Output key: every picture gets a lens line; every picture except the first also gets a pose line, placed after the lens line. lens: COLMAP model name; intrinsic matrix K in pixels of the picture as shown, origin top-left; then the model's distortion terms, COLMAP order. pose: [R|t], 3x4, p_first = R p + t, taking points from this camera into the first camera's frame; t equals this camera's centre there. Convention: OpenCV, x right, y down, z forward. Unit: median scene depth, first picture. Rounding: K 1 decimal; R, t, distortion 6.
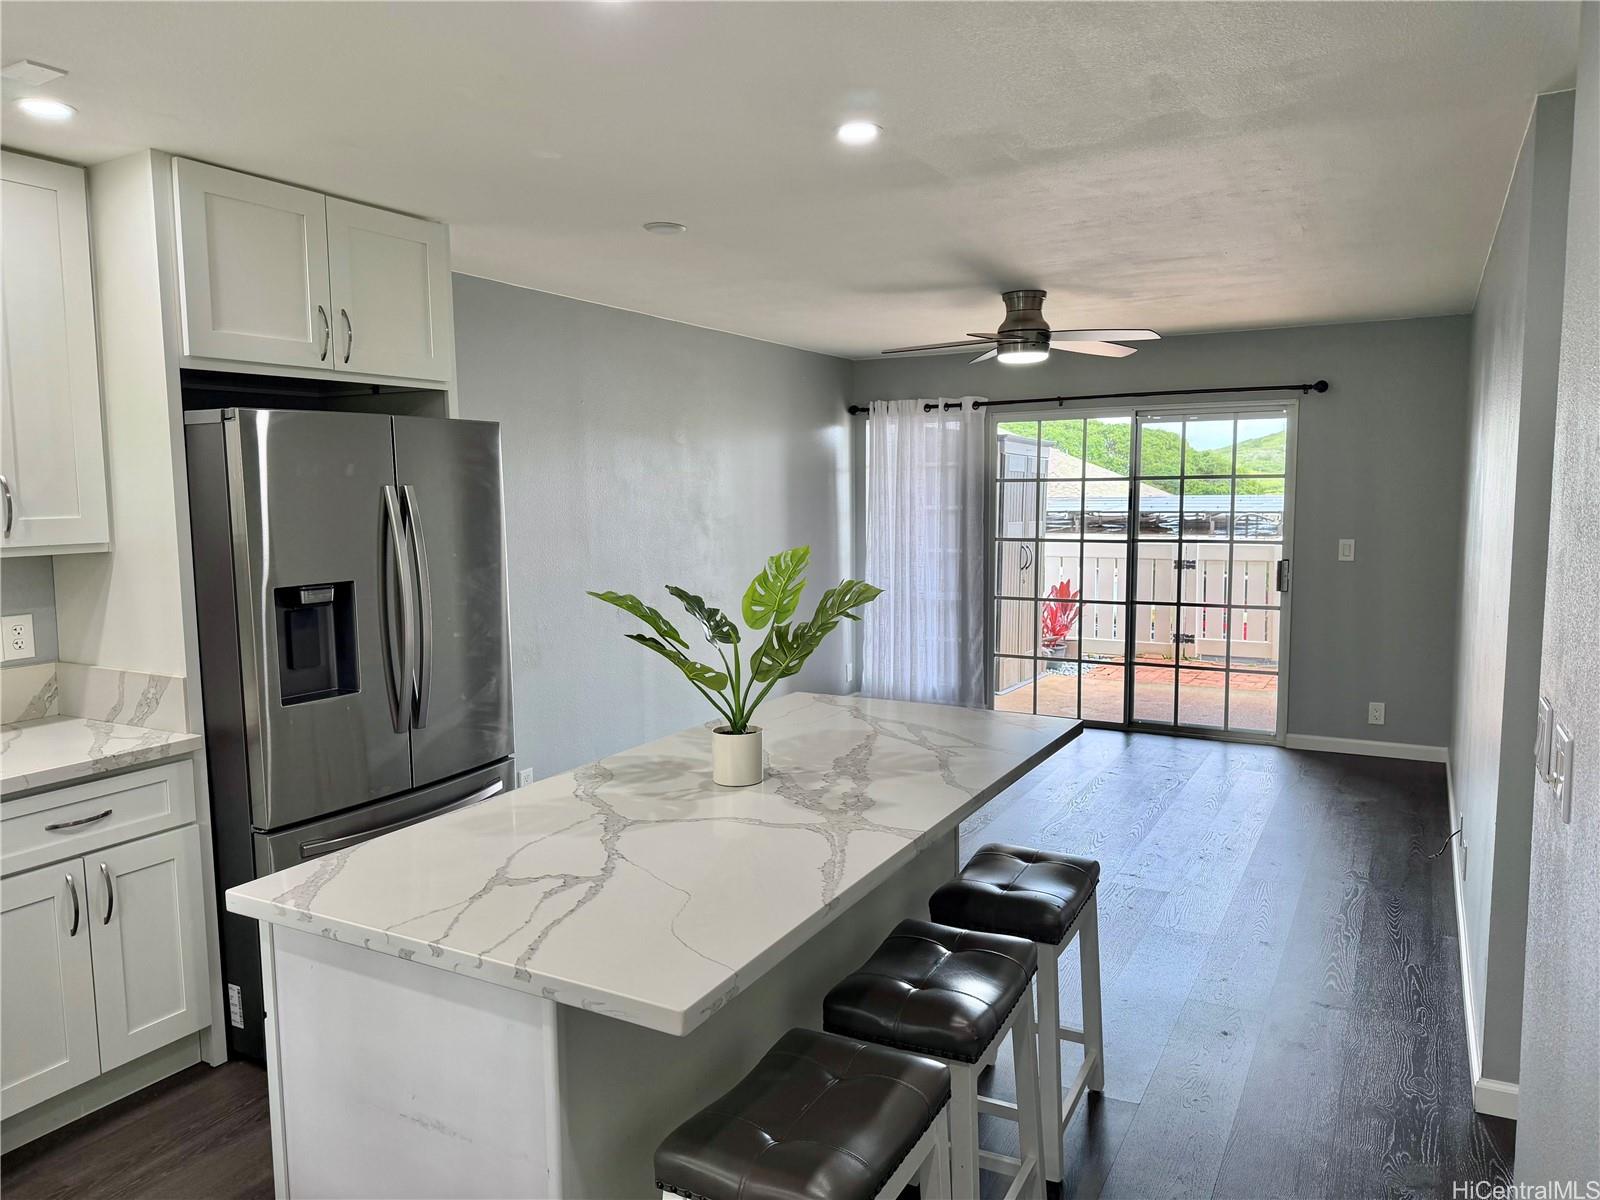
lens RADIAL K [[1117.5, 0, 798.4], [0, 1117.5, 601.2], [0, 0, 1]] dist [0.076057, -0.044976]
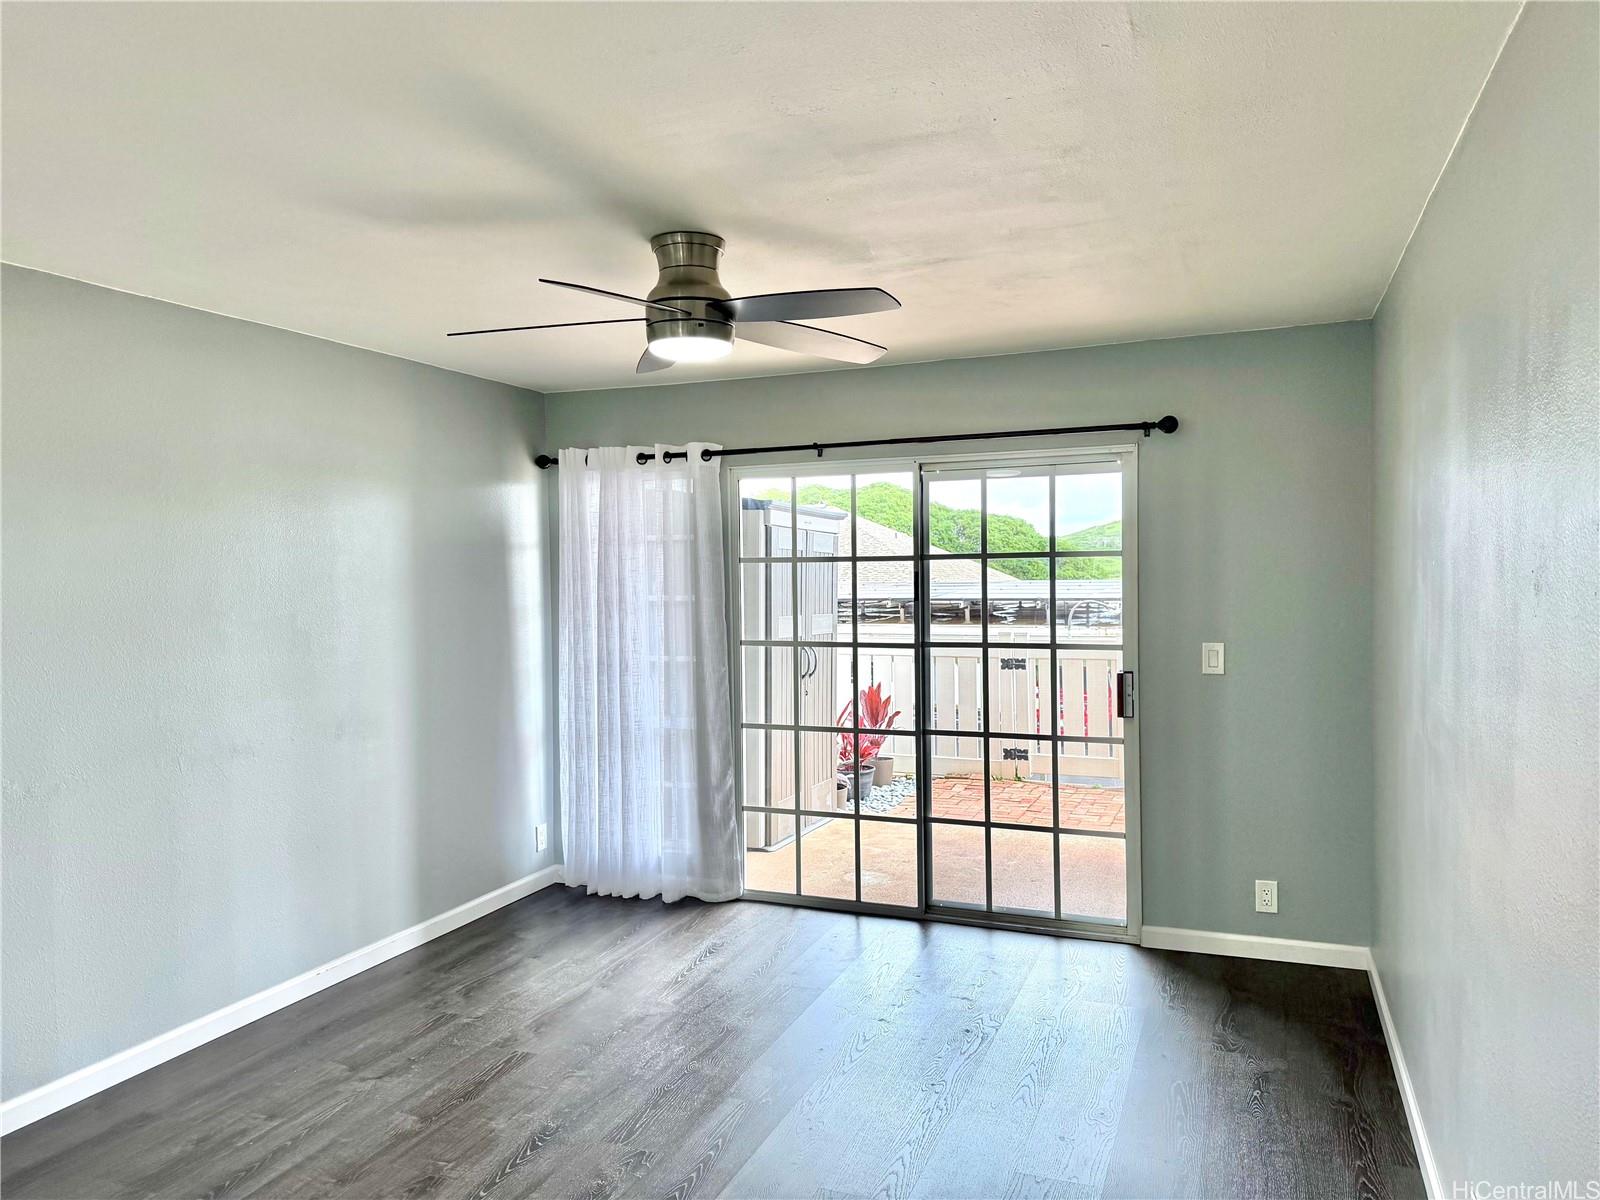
lens RADIAL K [[1117.5, 0, 792.1], [0, 1117.5, 605.8], [0, 0, 1]] dist [0.076057, -0.044976]
pose [[0.993415, -0.008536, 0.114252, 0.135215], [0.016737, 0.997335, -0.071016, -0.029400], [-0.113342, 0.072461, 0.990910, 0.310336]]
